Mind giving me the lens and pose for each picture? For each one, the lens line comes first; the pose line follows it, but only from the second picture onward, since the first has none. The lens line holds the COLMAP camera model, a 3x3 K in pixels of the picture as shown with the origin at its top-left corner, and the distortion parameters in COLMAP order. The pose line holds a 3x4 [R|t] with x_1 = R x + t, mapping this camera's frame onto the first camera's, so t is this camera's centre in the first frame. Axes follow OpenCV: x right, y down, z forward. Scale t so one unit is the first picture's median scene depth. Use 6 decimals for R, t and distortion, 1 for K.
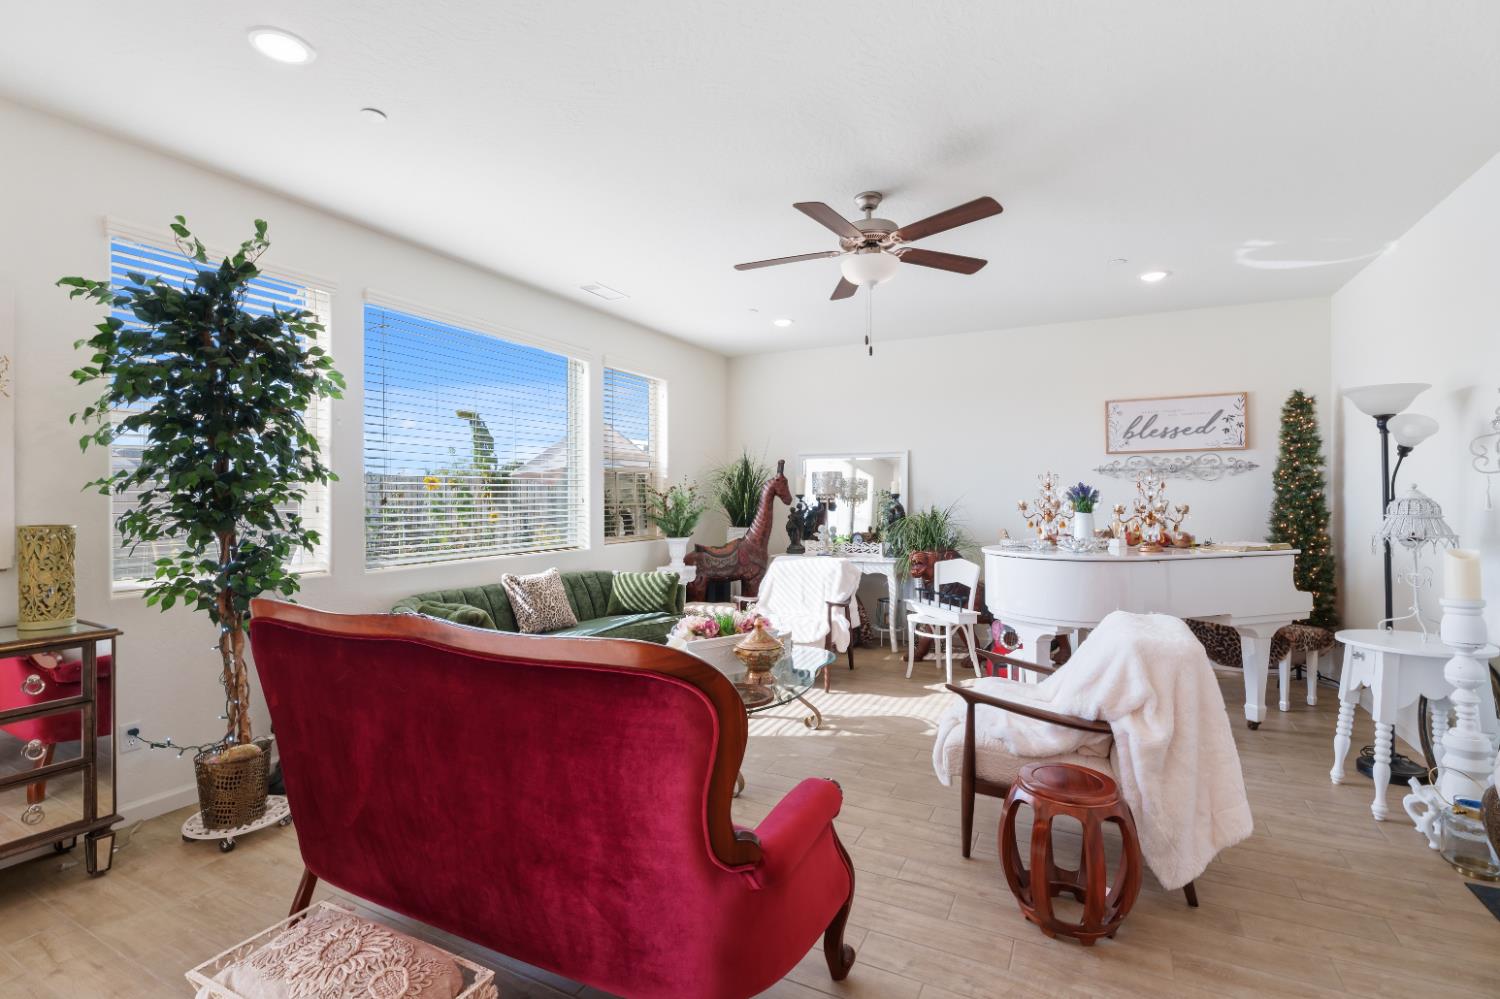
lens RADIAL K [[694.9, 0, 749.6], [0, 694.9, 499.3], [0, 0, 1]] dist [-0.002062, -0.001485]
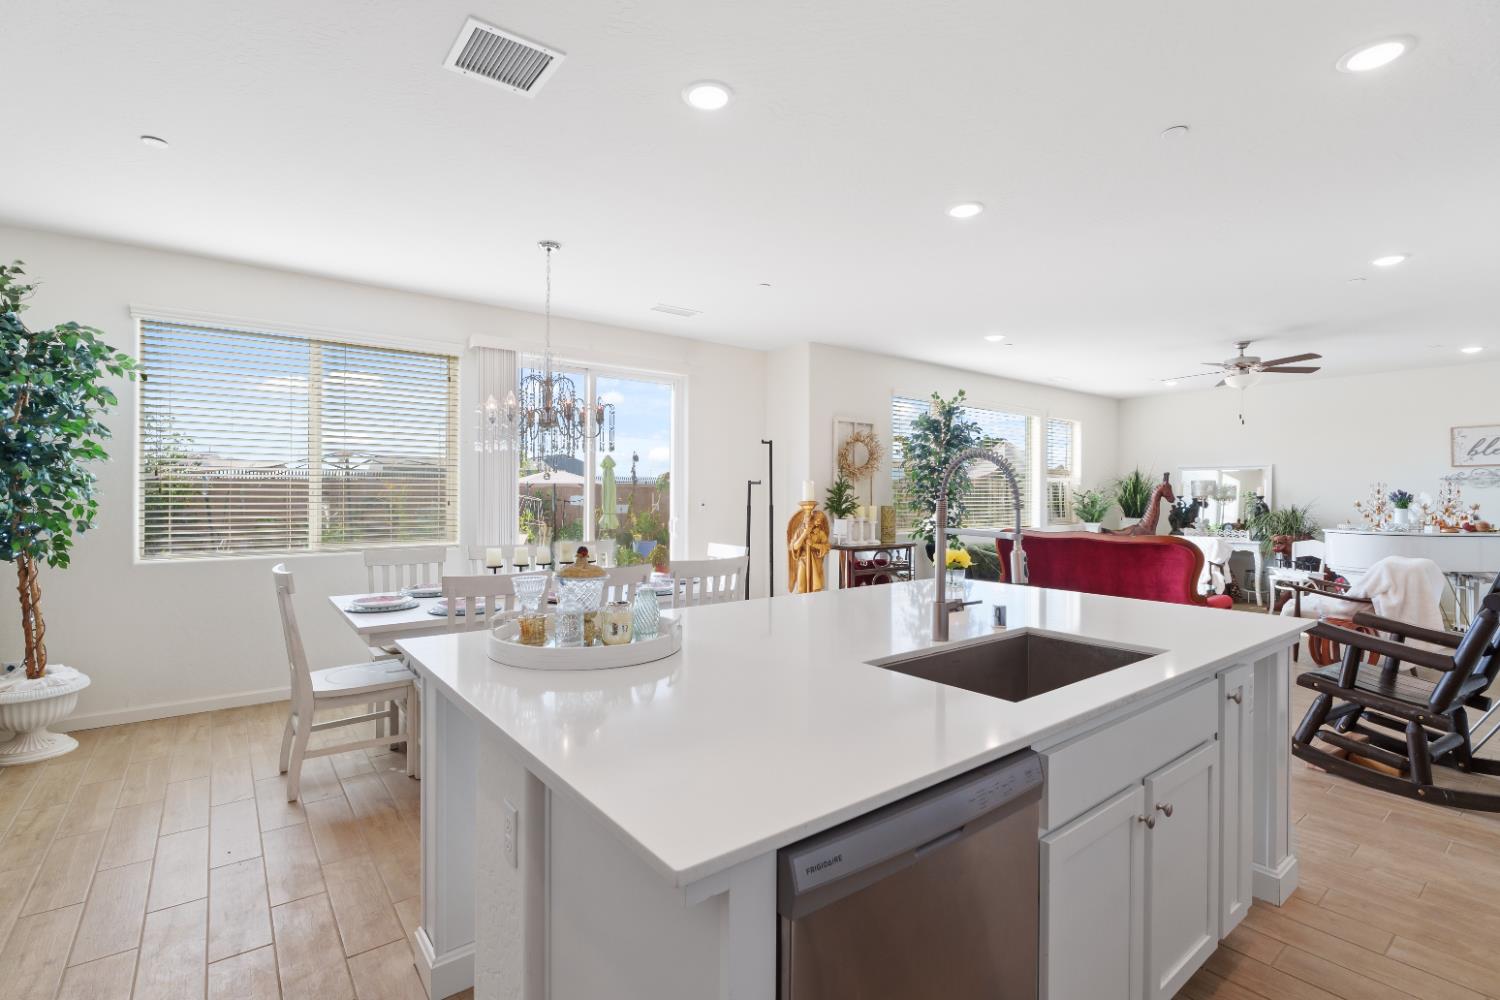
lens RADIAL K [[694.9, 0, 743.6], [0, 694.9, 494.3], [0, 0, 1]] dist [-0.002062, -0.001485]
pose [[0.904465, 0.004677, -0.426522, -0.157229], [-0.007348, 0.999962, -0.004618, 0.003801], [0.426484, 0.007311, 0.904466, -0.815284]]
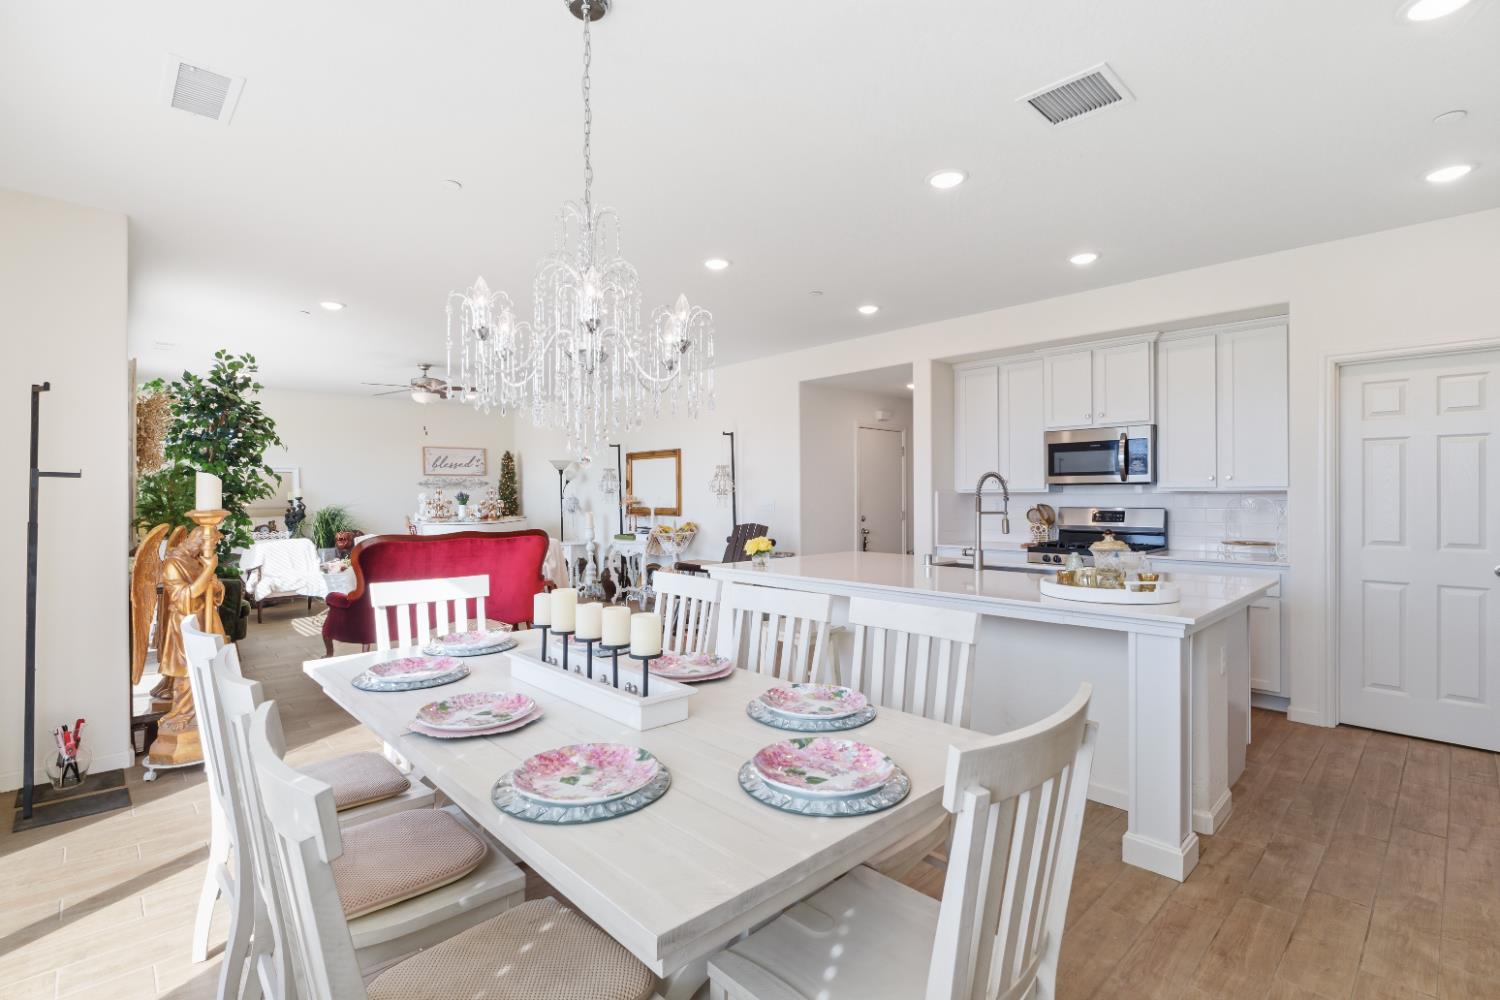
lens RADIAL K [[694.9, 0, 744.6], [0, 694.9, 497.0], [0, 0, 1]] dist [-0.002062, -0.001485]
pose [[0.333338, -0.003603, 0.942800, -0.982744], [0.011133, 0.999938, -0.000115, 0.003272], [-0.942742, 0.010535, 0.333358, -0.443111]]
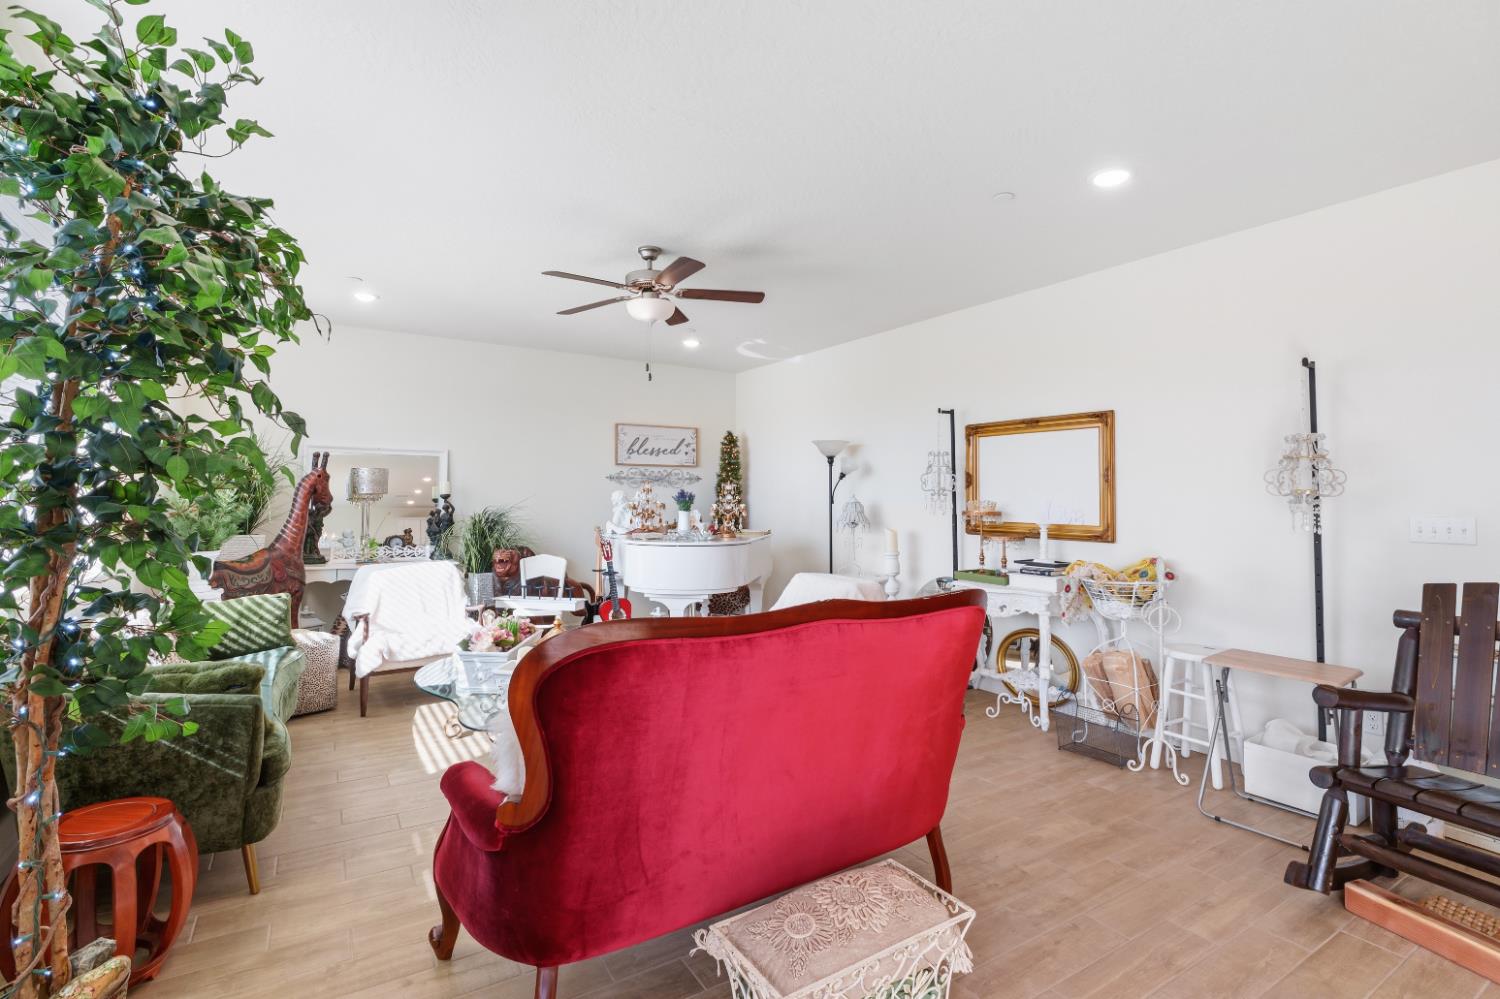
lens RADIAL K [[694.9, 0, 740.9], [0, 694.9, 475.5], [0, 0, 1]] dist [-0.002062, -0.001485]
pose [[0.517833, 0.035033, 0.854764, -0.465720], [-0.005807, 0.999282, -0.037438, -0.000006], [-0.855462, 0.014423, 0.517665, 0.151851]]
